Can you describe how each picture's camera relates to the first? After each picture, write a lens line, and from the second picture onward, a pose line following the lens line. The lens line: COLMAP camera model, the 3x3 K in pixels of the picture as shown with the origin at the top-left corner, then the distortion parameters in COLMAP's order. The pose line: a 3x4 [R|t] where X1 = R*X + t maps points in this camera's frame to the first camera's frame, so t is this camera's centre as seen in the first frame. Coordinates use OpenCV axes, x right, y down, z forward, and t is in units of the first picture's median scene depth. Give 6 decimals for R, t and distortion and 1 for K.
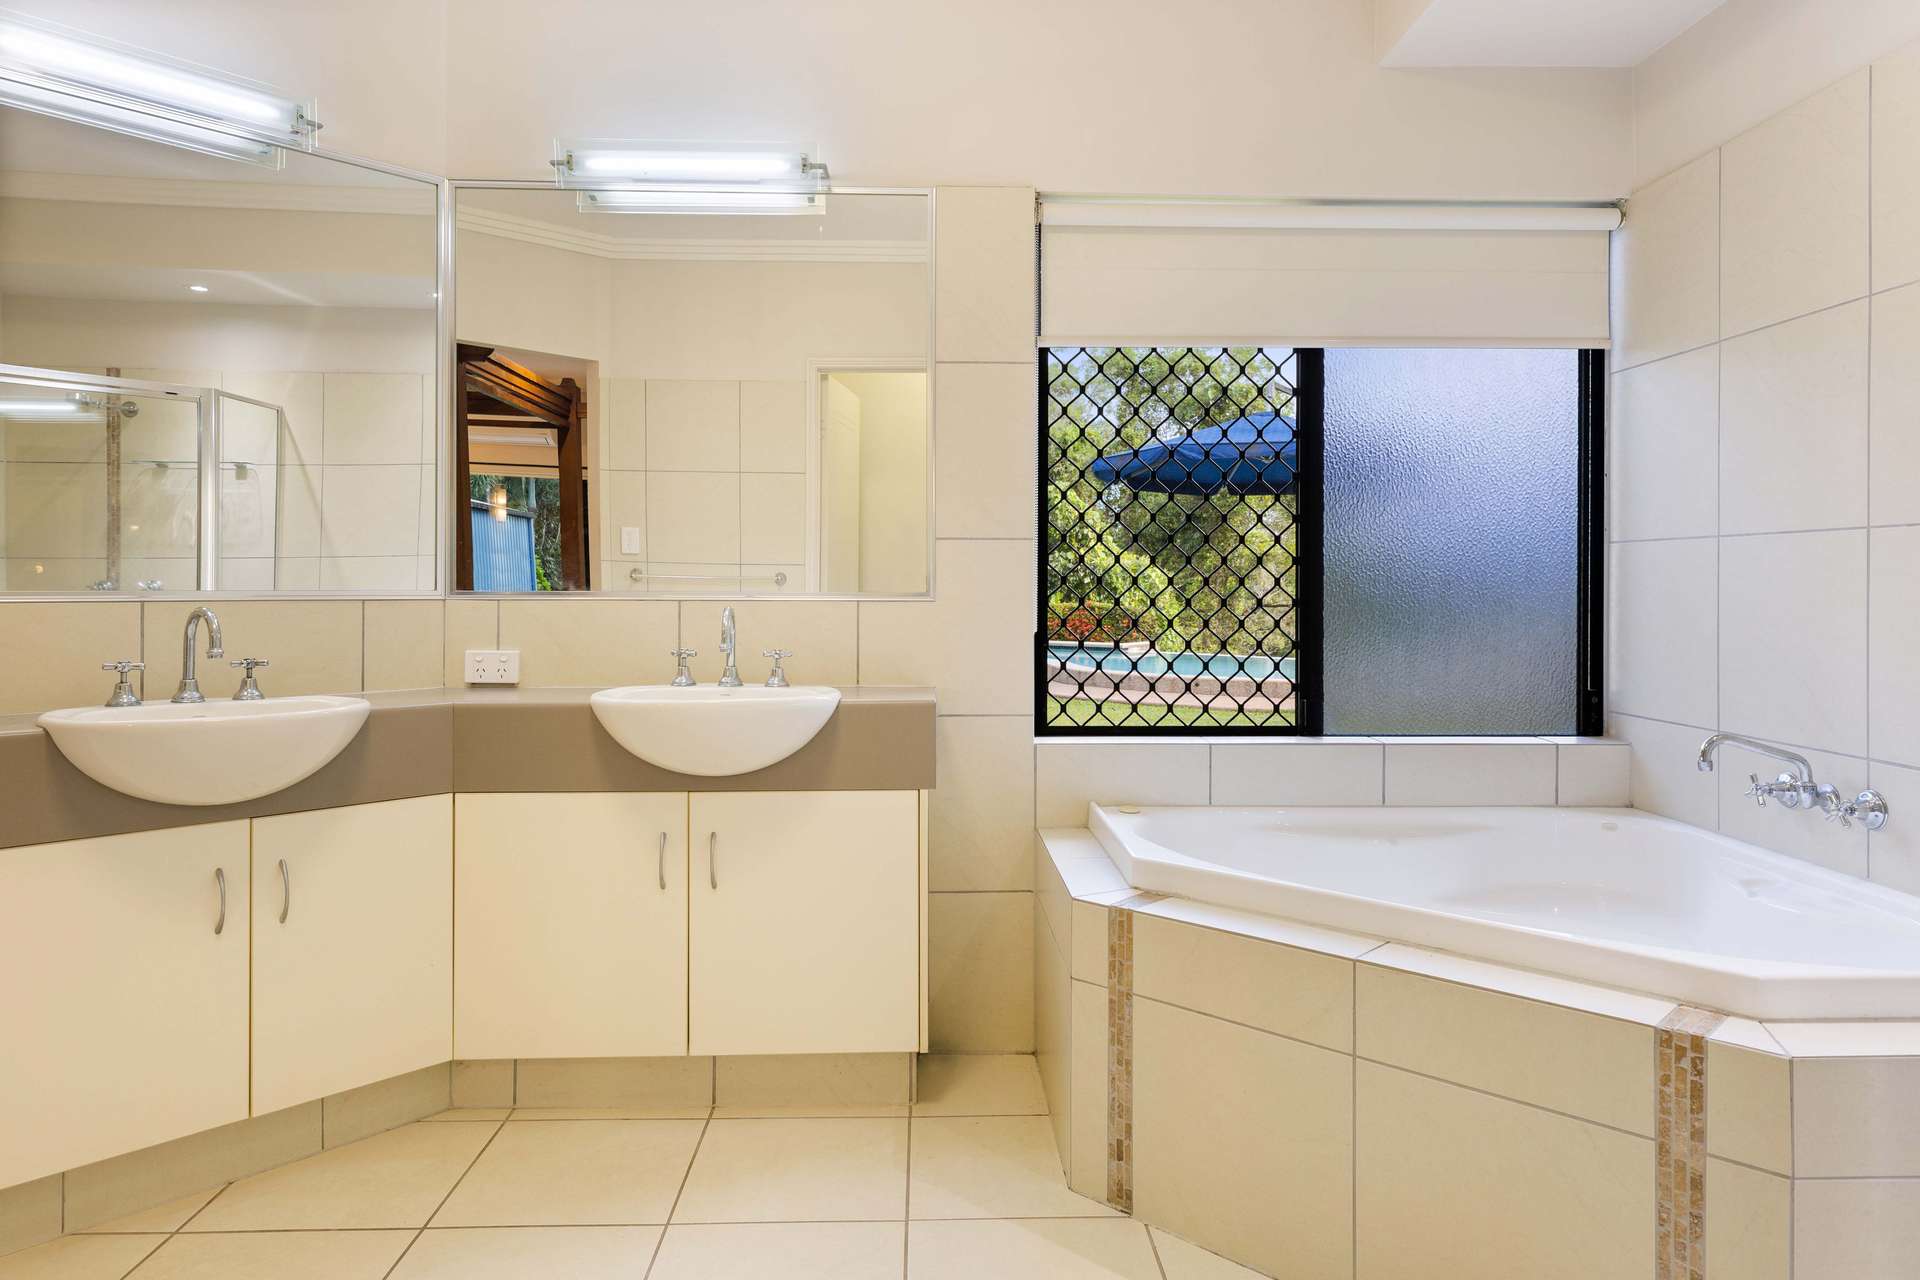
lens RADIAL K [[1240.1, 0, 954.2], [0, 1240.1, 591.6], [0, 0, 1]] dist [0.004518, 0.001725]
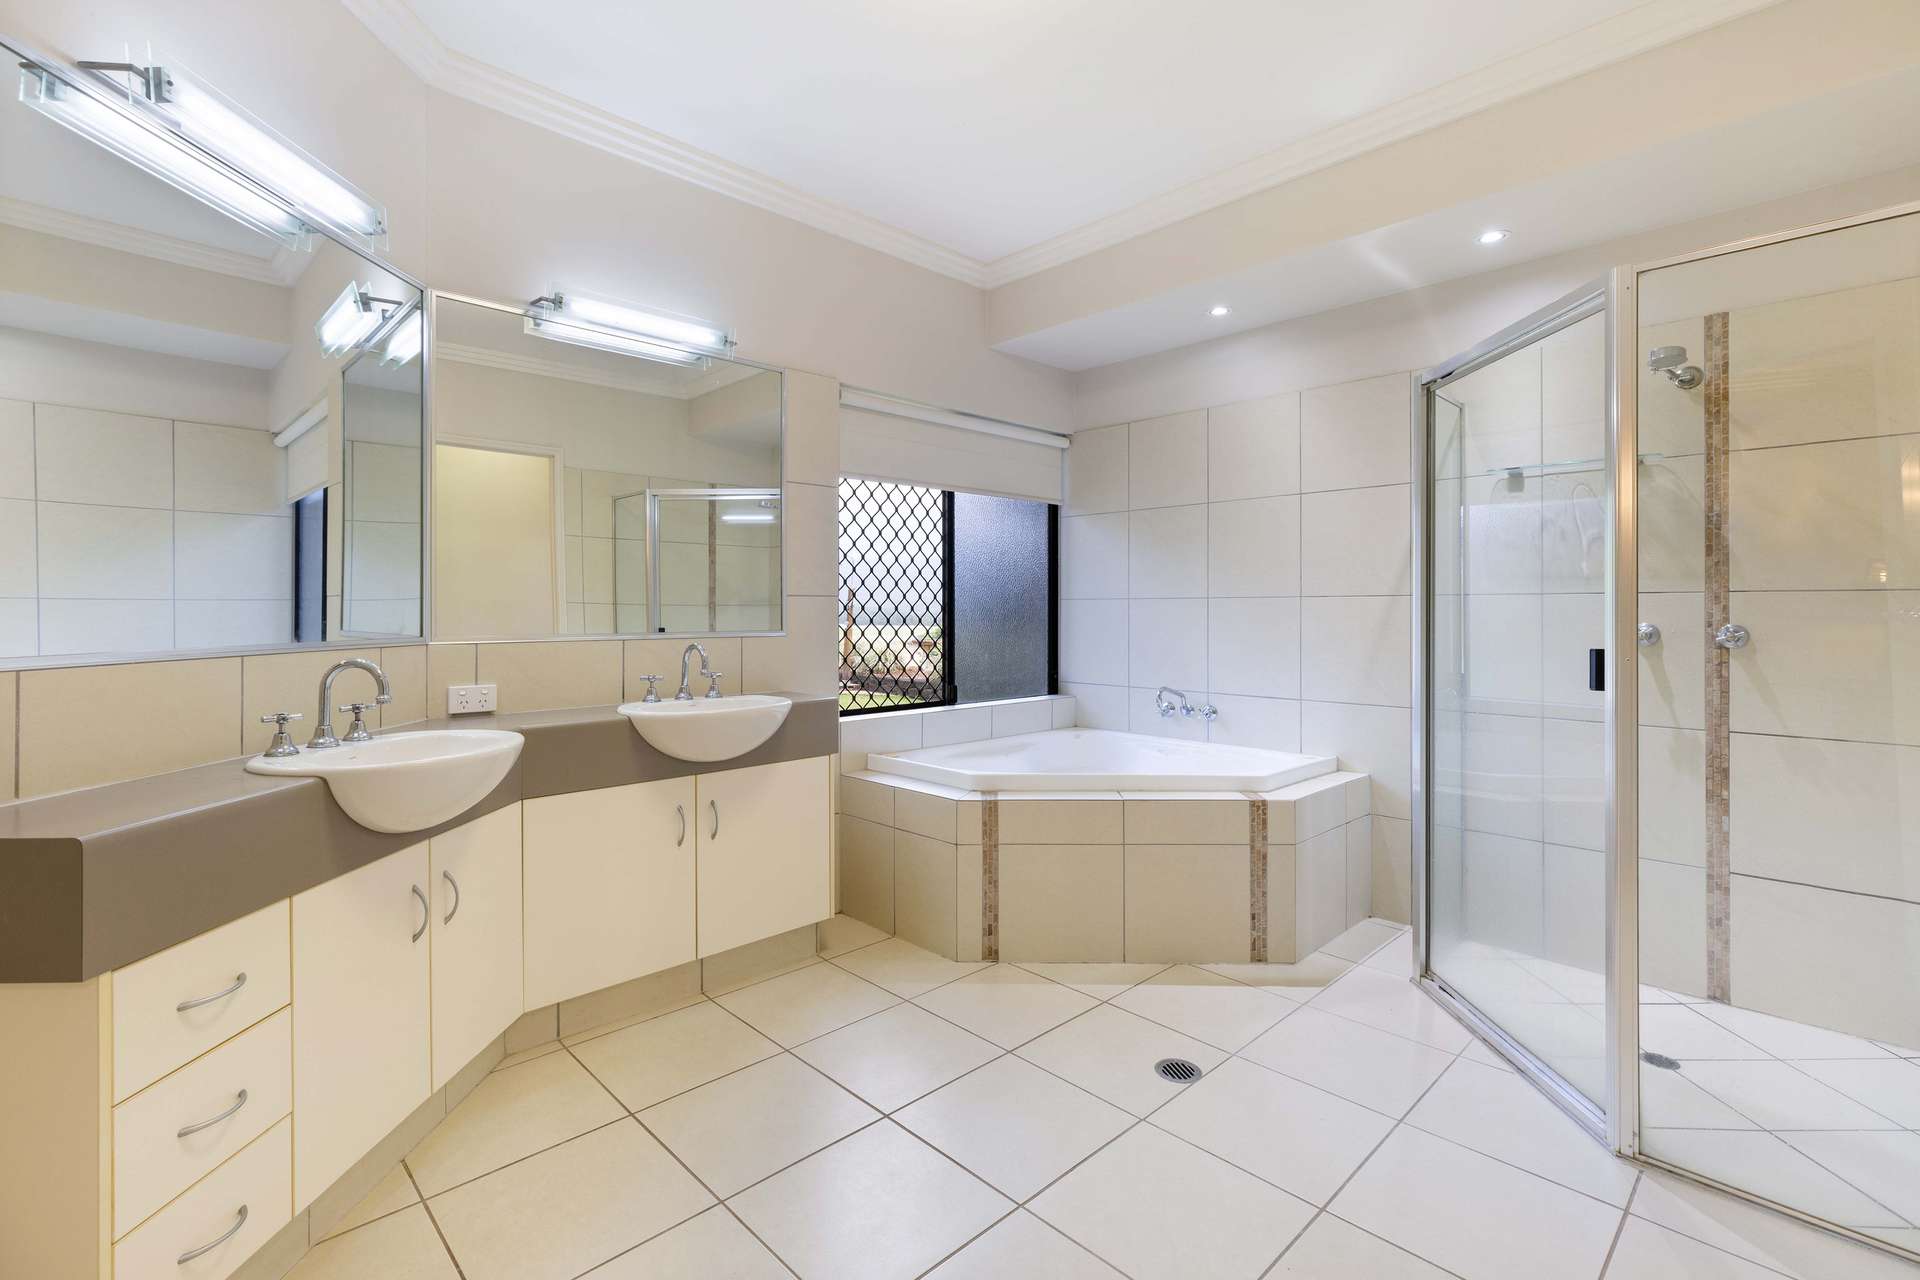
lens RADIAL K [[874.0, 0, 961.6], [0, 874.0, 621.1], [0, 0, 1]] dist [-0.001198, -0.000131]
pose [[0.736062, -0.012029, 0.676807, -0.748533], [0.008480, 0.999927, 0.008550, -0.023197], [-0.676861, -0.000555, 0.736111, 0.063389]]
